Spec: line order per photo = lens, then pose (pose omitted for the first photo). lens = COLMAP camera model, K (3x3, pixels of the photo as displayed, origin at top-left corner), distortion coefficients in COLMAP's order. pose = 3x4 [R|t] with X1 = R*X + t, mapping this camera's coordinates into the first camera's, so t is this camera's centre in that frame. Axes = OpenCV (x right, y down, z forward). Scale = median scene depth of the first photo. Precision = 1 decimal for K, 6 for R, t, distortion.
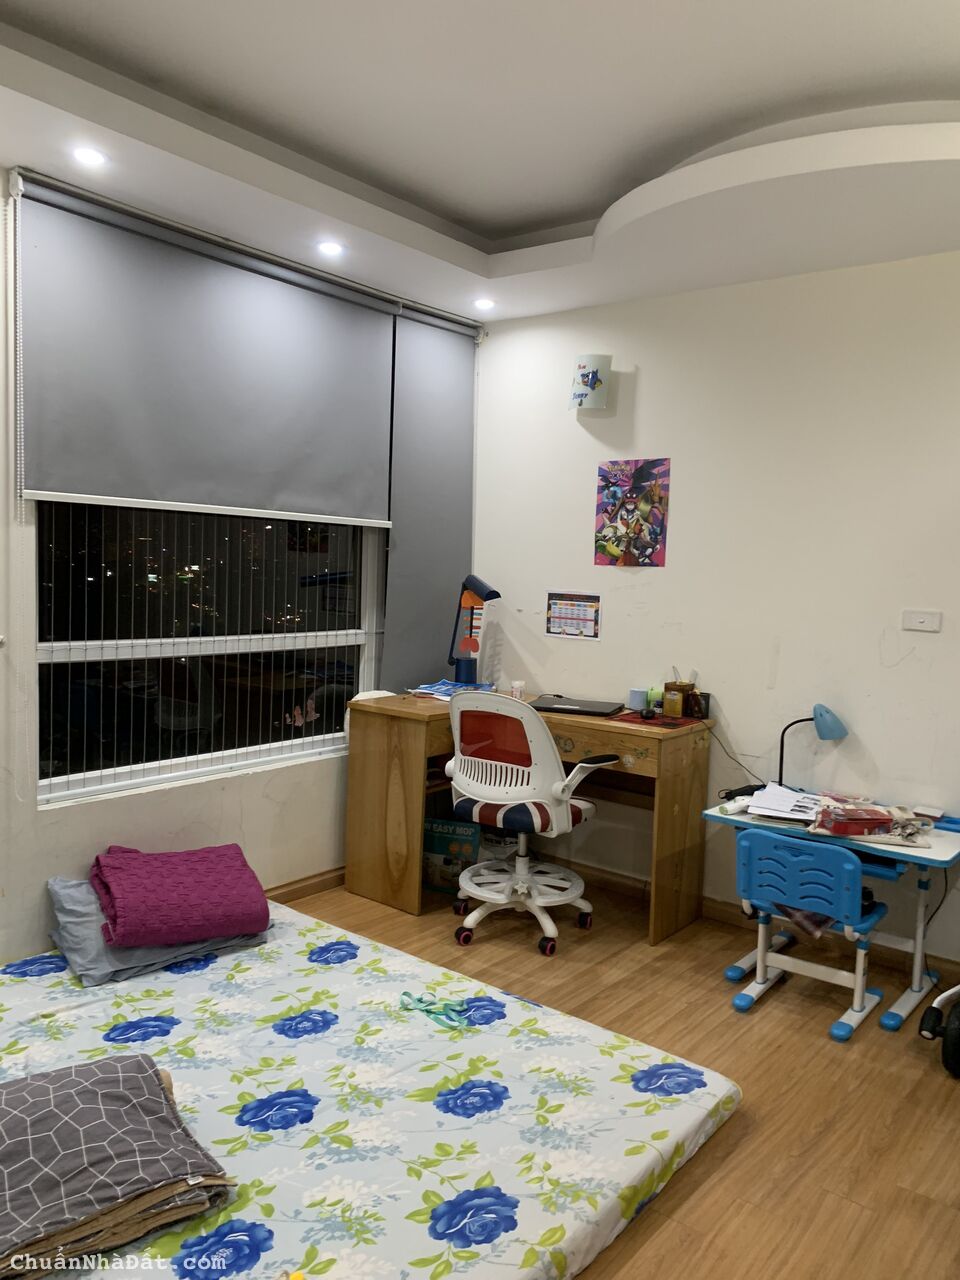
lens RADIAL K [[1016.4, 0, 480.0], [0, 1016.4, 640.0], [0, 0, 1]] dist [0.043518, -0.019054]
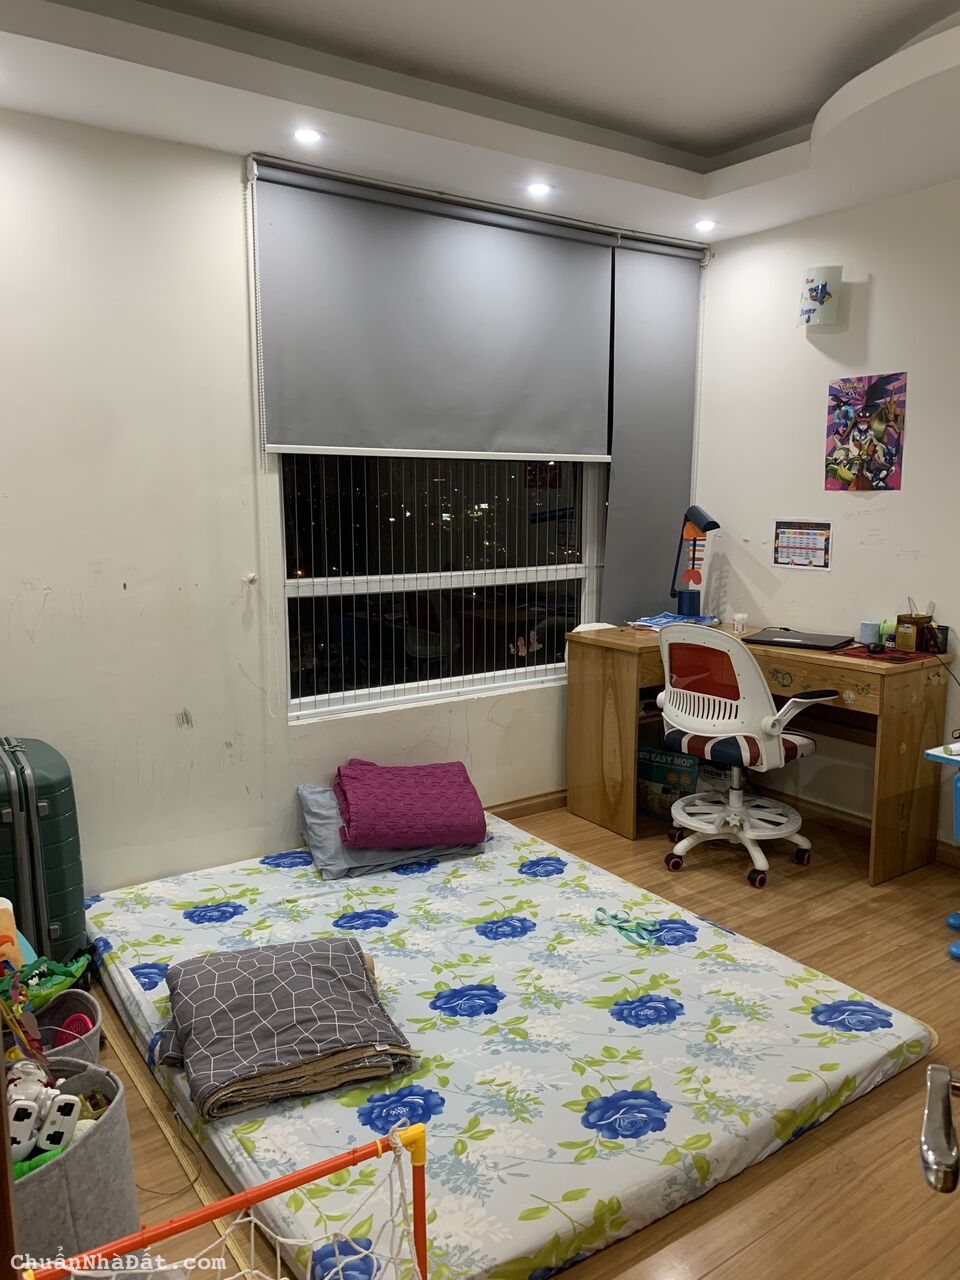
lens RADIAL K [[1016.4, 0, 480.0], [0, 1016.4, 640.0], [0, 0, 1]] dist [0.043518, -0.019054]
pose [[0.956900, 0.006027, -0.290354, 0.103821], [0.013018, 0.997889, 0.063619, 0.000379], [0.290125, -0.064657, 0.954802, -0.018679]]
